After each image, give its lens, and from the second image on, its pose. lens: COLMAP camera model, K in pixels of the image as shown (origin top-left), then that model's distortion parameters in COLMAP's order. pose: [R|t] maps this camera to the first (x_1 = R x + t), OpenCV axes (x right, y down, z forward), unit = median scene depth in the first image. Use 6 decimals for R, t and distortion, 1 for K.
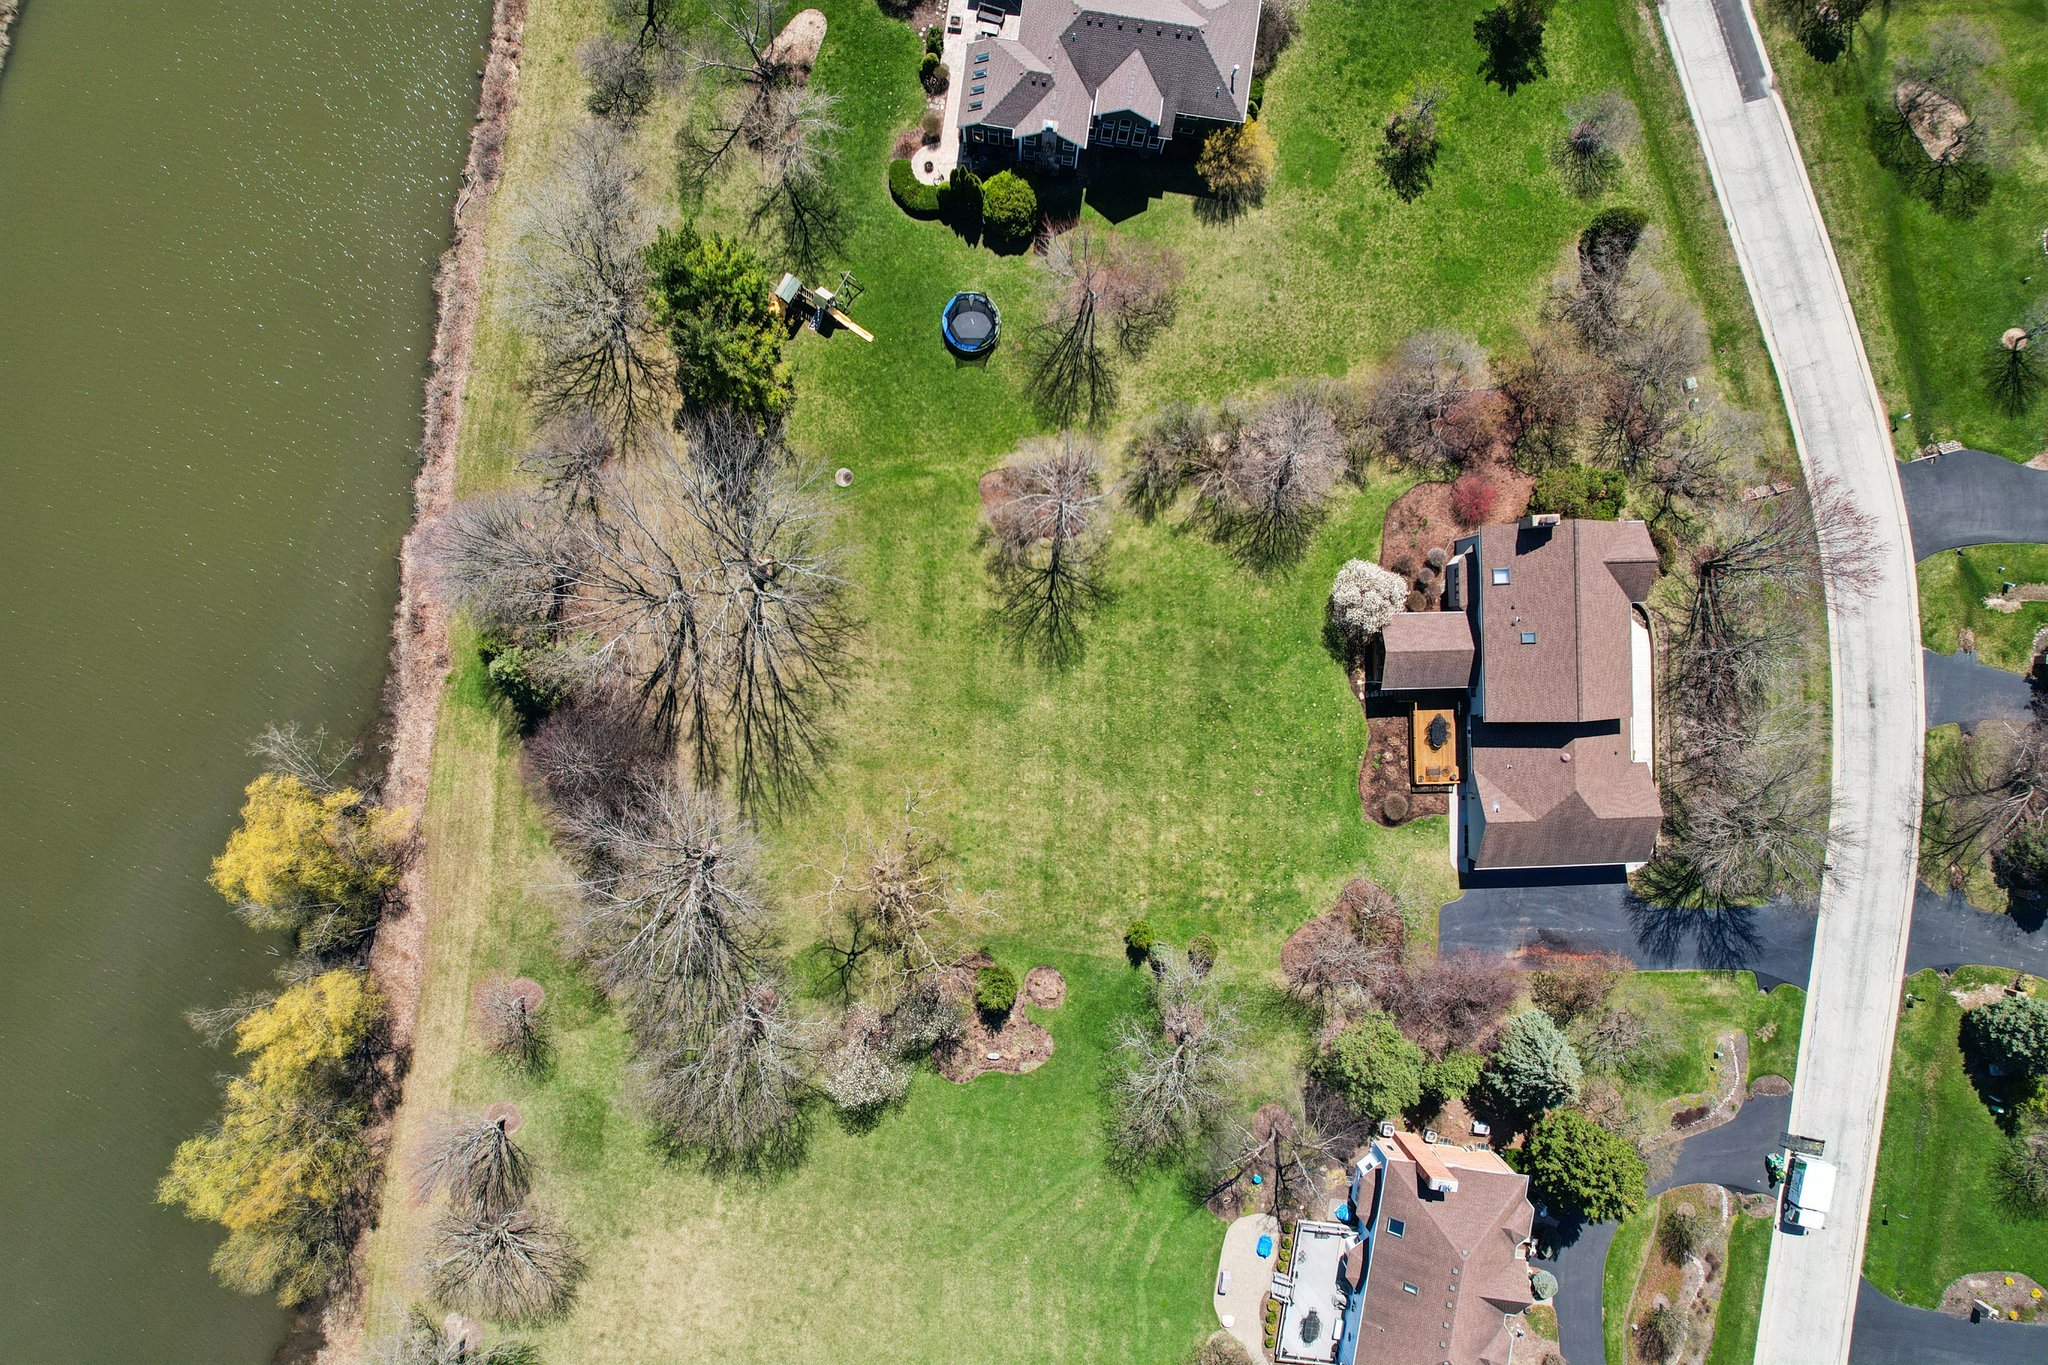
lens RADIAL K [[1331.6, 0, 1014.7], [0, 1331.6, 688.5], [0, 0, 1]] dist [-0.076594, 0.067697]
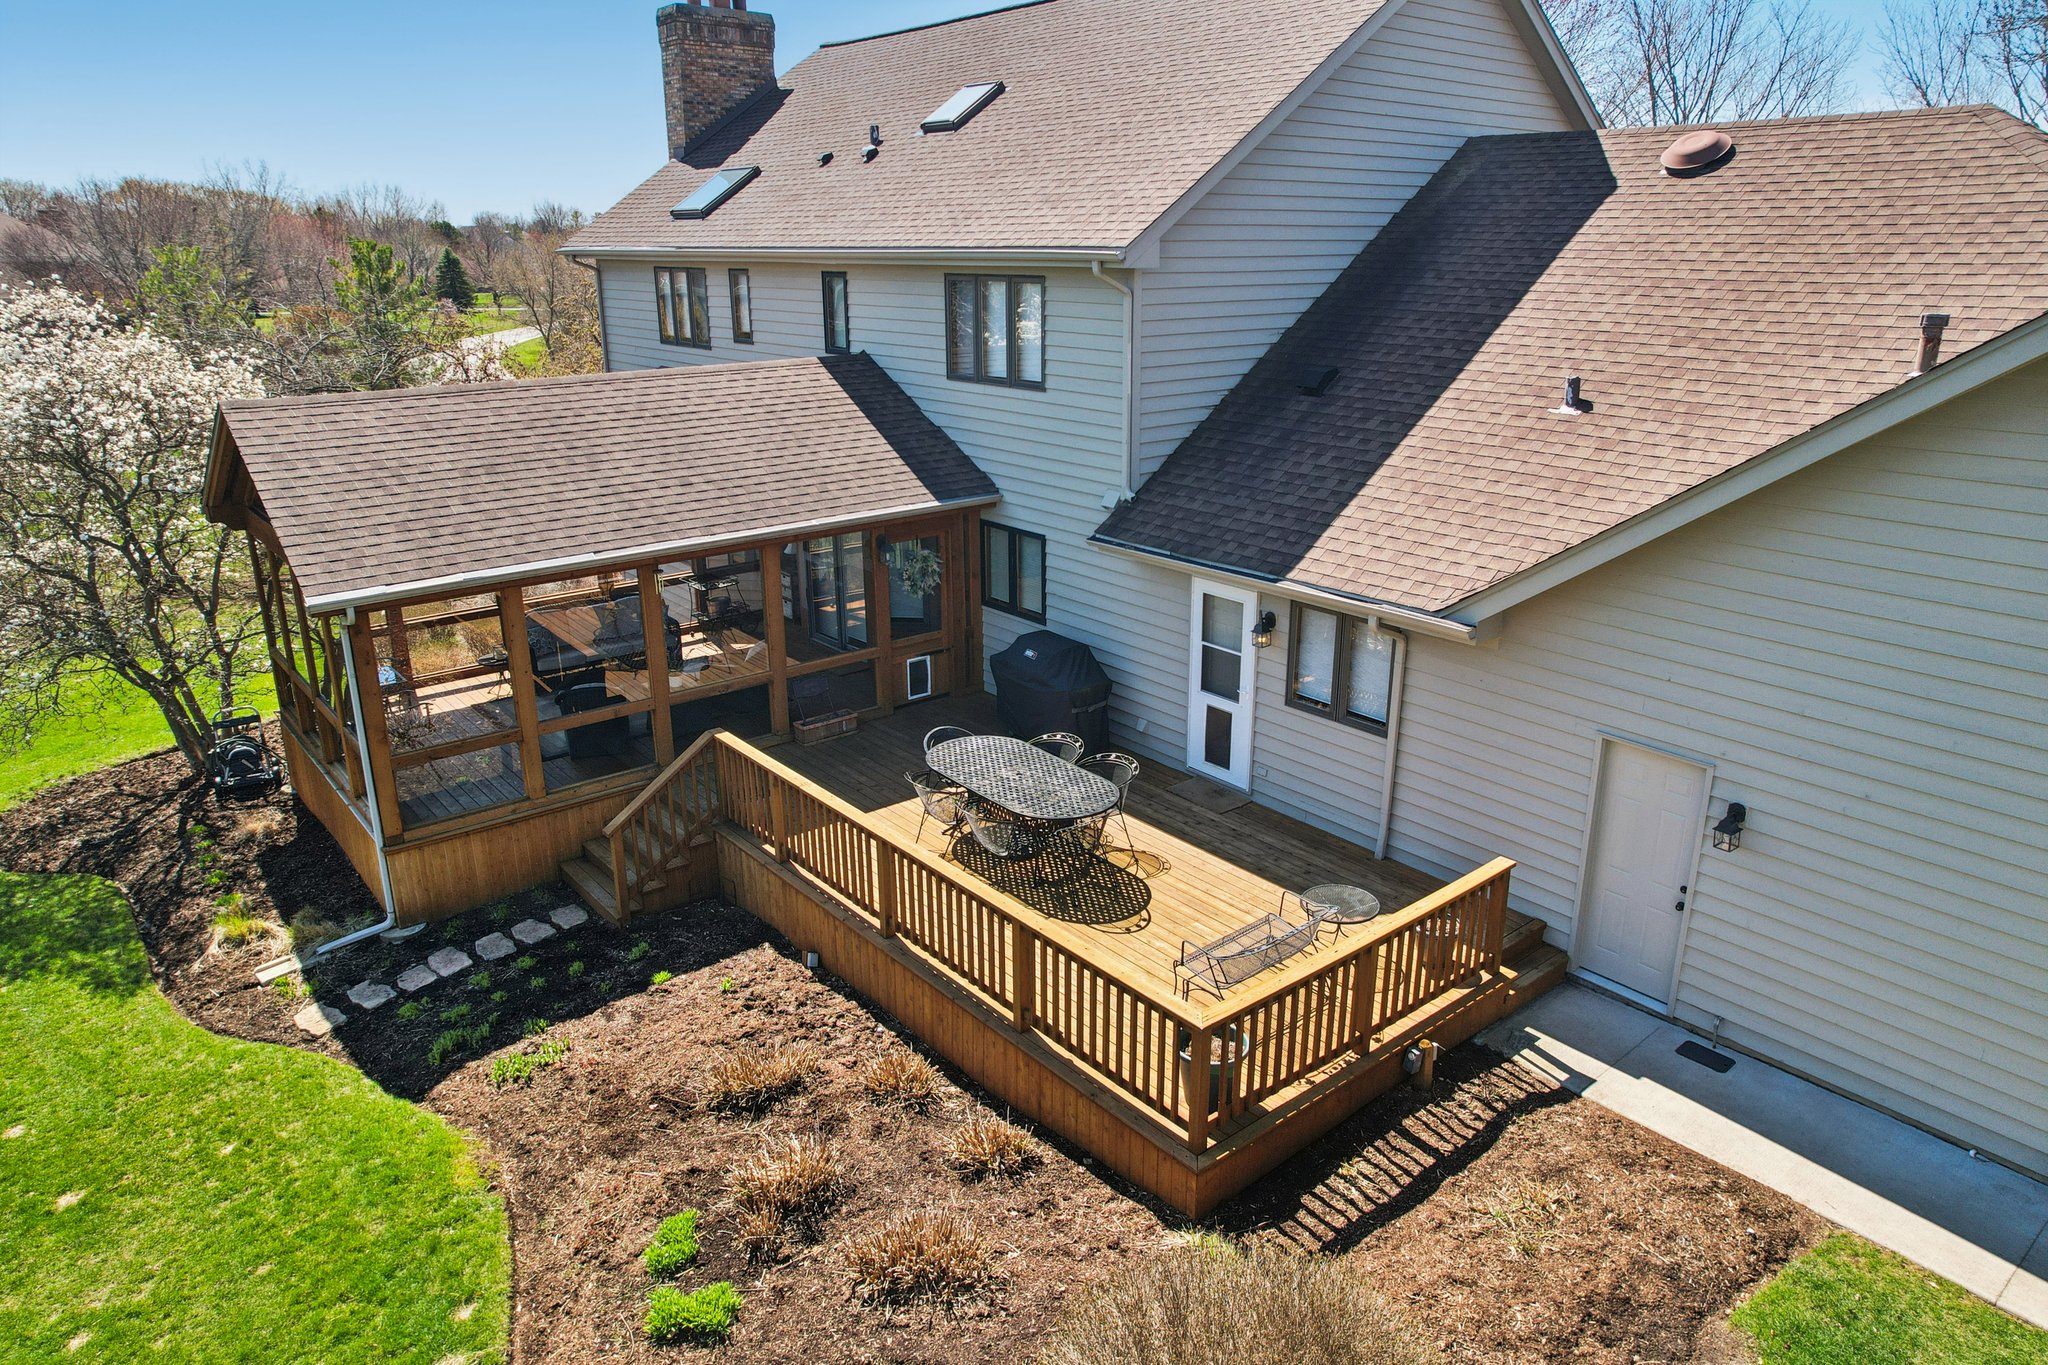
lens RADIAL K [[1331.6, 0, 1014.7], [0, 1331.6, 688.5], [0, 0, 1]] dist [-0.076594, 0.067697]
pose [[0.797225, -0.212748, 0.564952, 0.250911], [0.602948, 0.234466, -0.762548, 0.116353], [0.029768, 0.948559, 0.315198, 0.933852]]
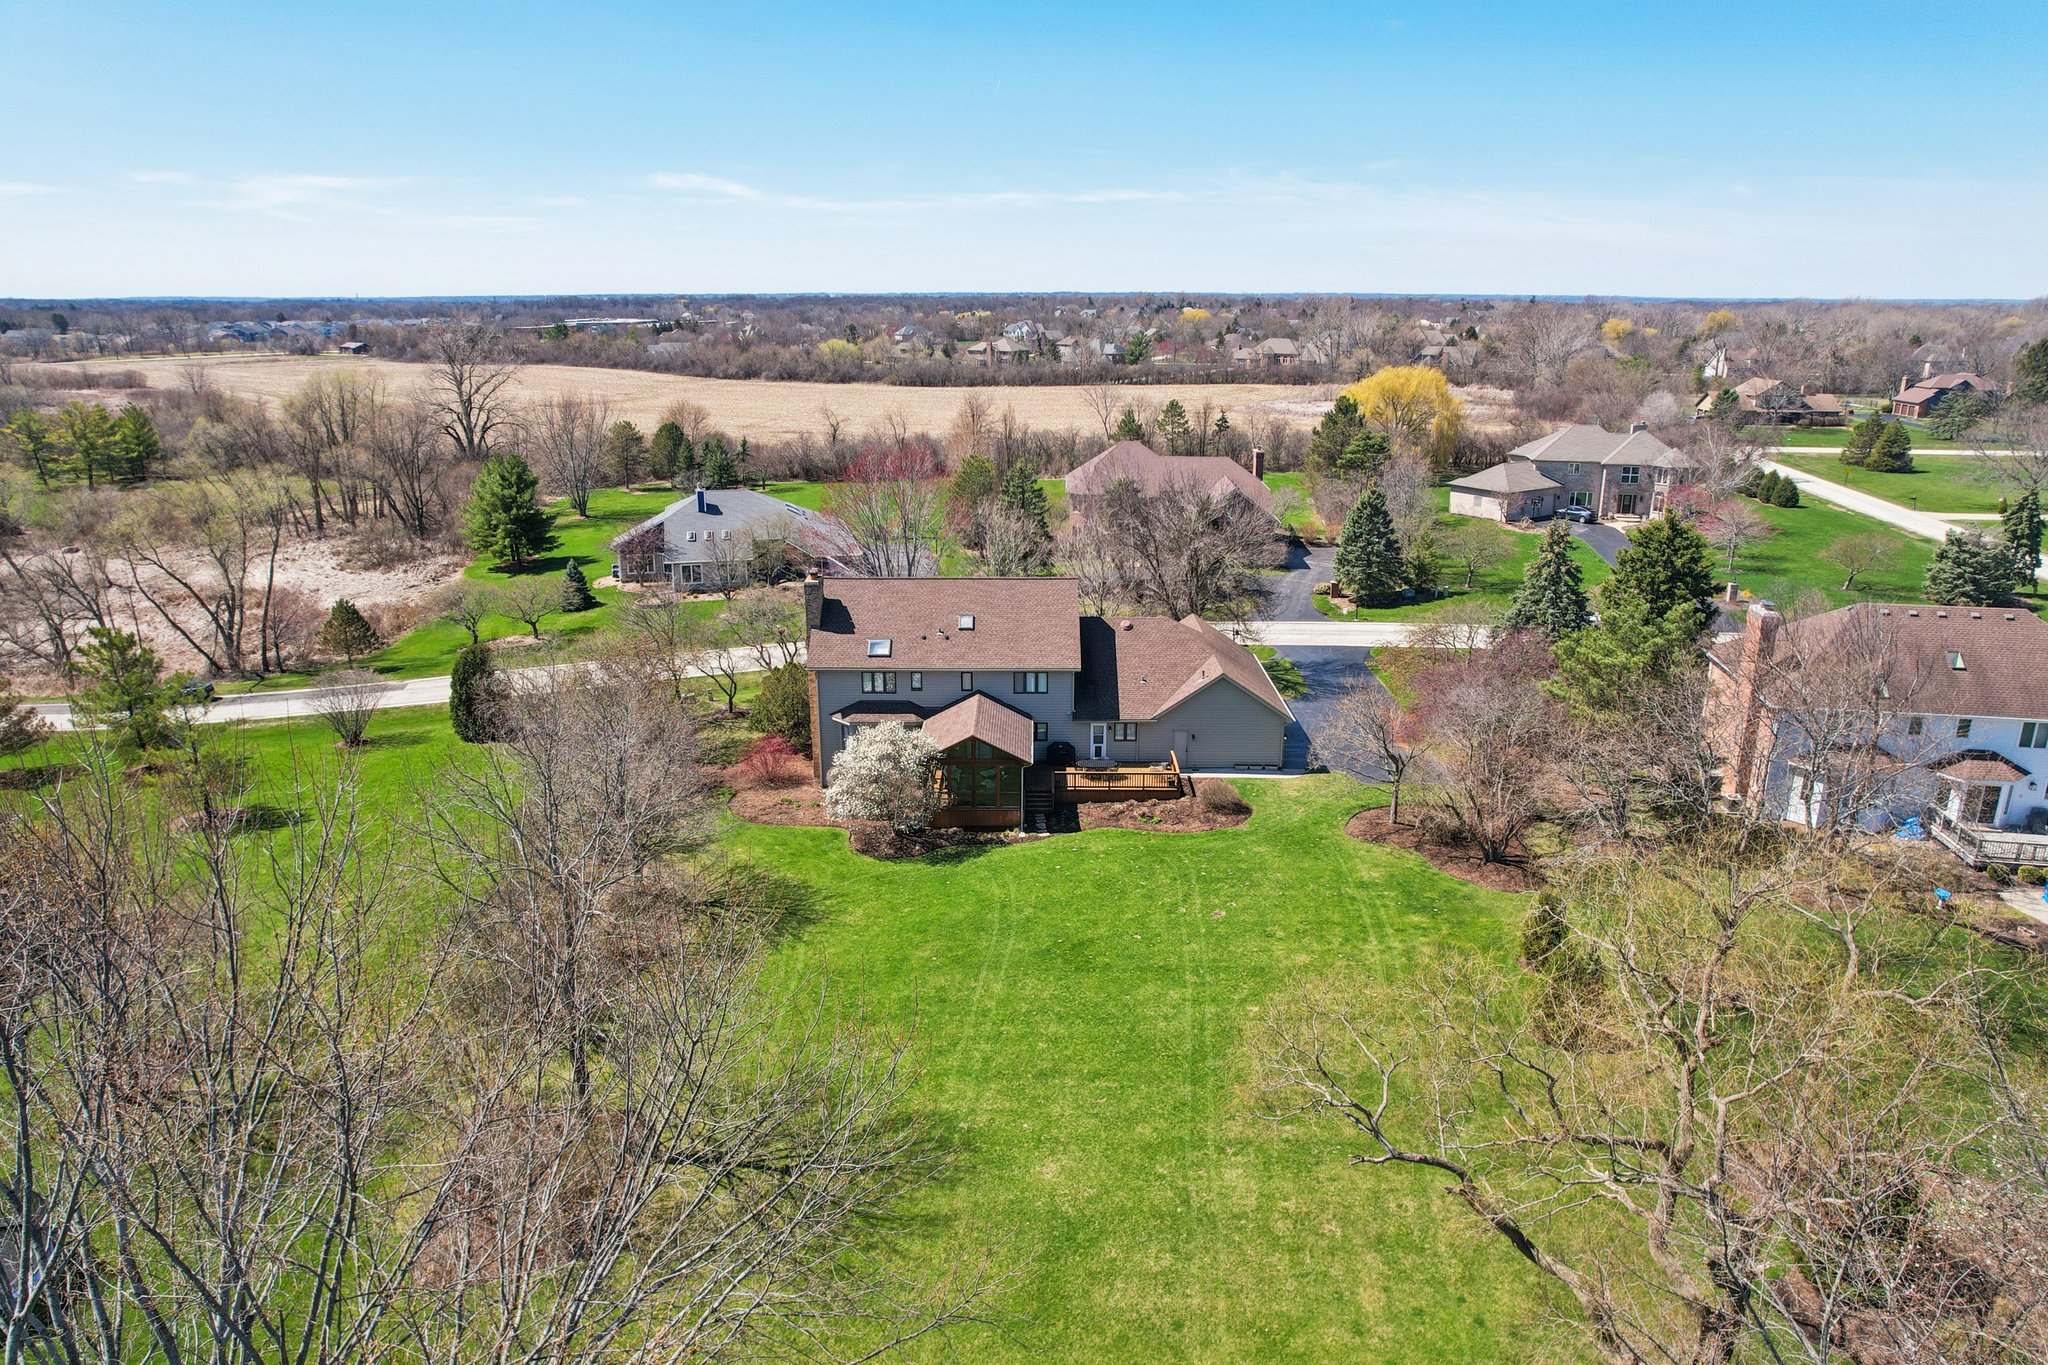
lens RADIAL K [[1331.6, 0, 1014.7], [0, 1331.6, 688.5], [0, 0, 1]] dist [-0.076594, 0.067697]
pose [[0.037043, -0.289488, 0.956465, -0.307167], [0.999088, -0.009611, -0.041603, 0.018042], [0.021236, 0.957134, 0.288868, 0.750049]]
